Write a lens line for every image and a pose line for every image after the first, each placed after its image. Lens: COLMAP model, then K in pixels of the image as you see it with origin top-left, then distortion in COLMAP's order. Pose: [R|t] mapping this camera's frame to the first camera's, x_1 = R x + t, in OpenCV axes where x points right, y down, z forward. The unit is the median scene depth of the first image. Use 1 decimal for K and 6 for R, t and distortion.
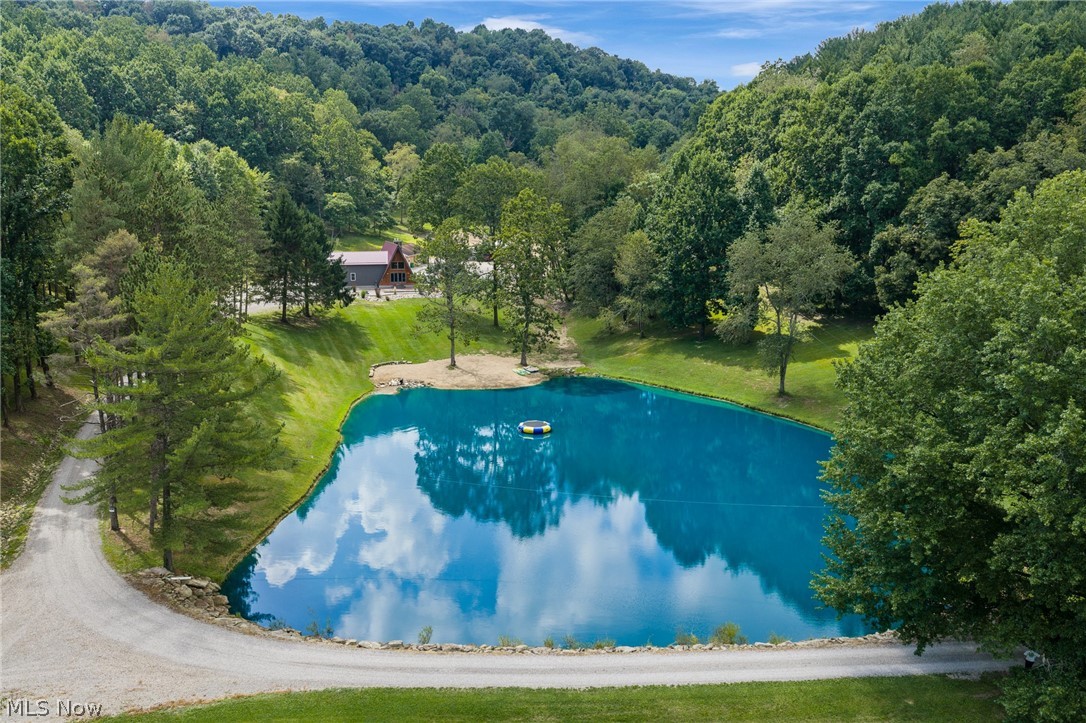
lens RADIAL K [[921.2, 0, 538.0], [0, 921.2, 408.4], [0, 0, 1]] dist [0.009936, 0.000185]
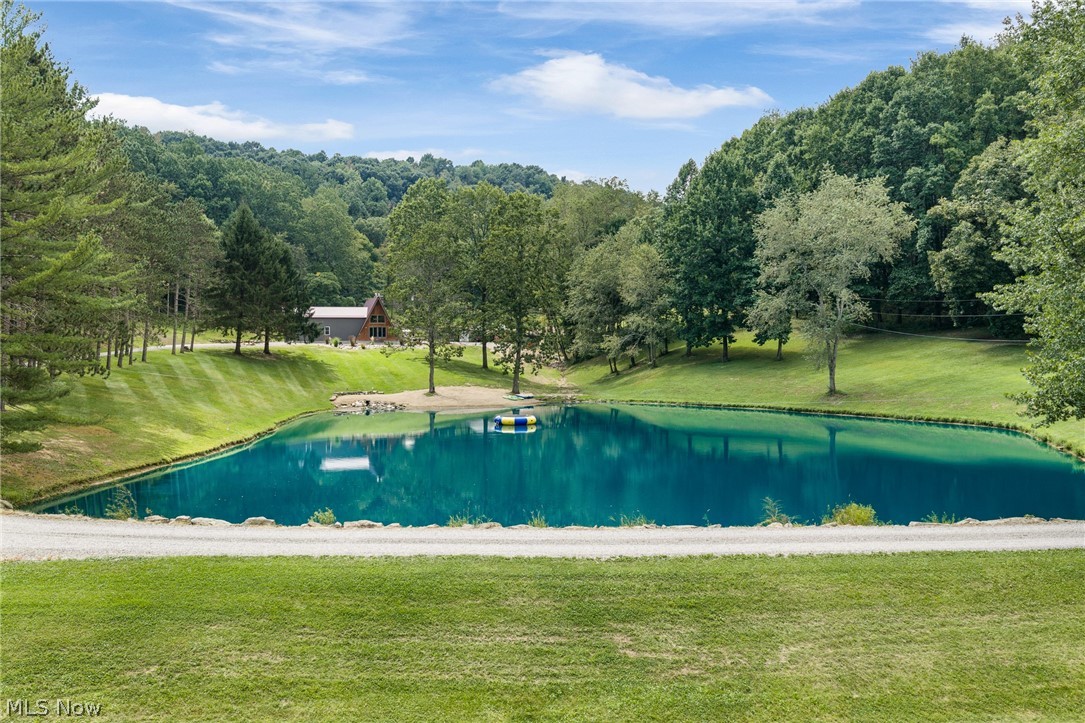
lens RADIAL K [[924.0, 0, 542.5], [0, 924.0, 361.5], [0, 0, 1]] dist [0.019497, -0.003899]
pose [[0.999905, -0.012541, 0.005662, 0.004328], [0.013460, 0.976963, -0.212986, 0.104535], [-0.002860, 0.213042, 0.977039, 0.163970]]
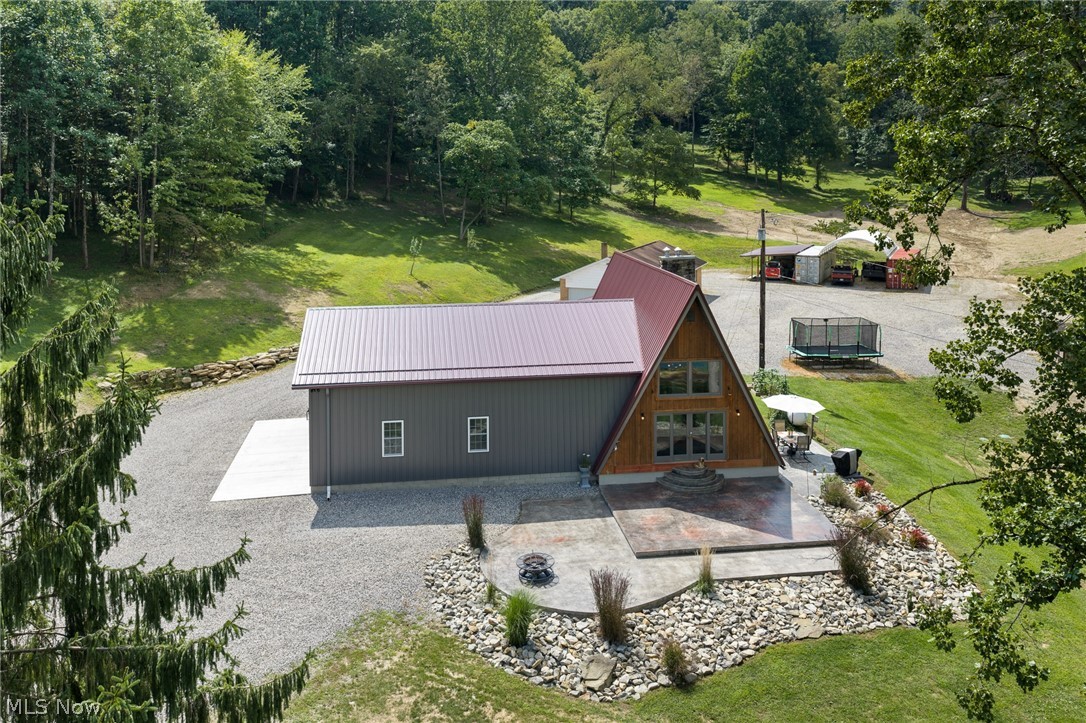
lens RADIAL K [[924.8, 0, 543.0], [0, 924.8, 361.5], [0, 0, 1]] dist [0.019497, -0.003899]
pose [[0.983950, 0.025386, -0.176628, -0.193699], [-0.029776, 0.999309, -0.022252, -0.201601], [0.175941, 0.027154, 0.984026, 1.033773]]
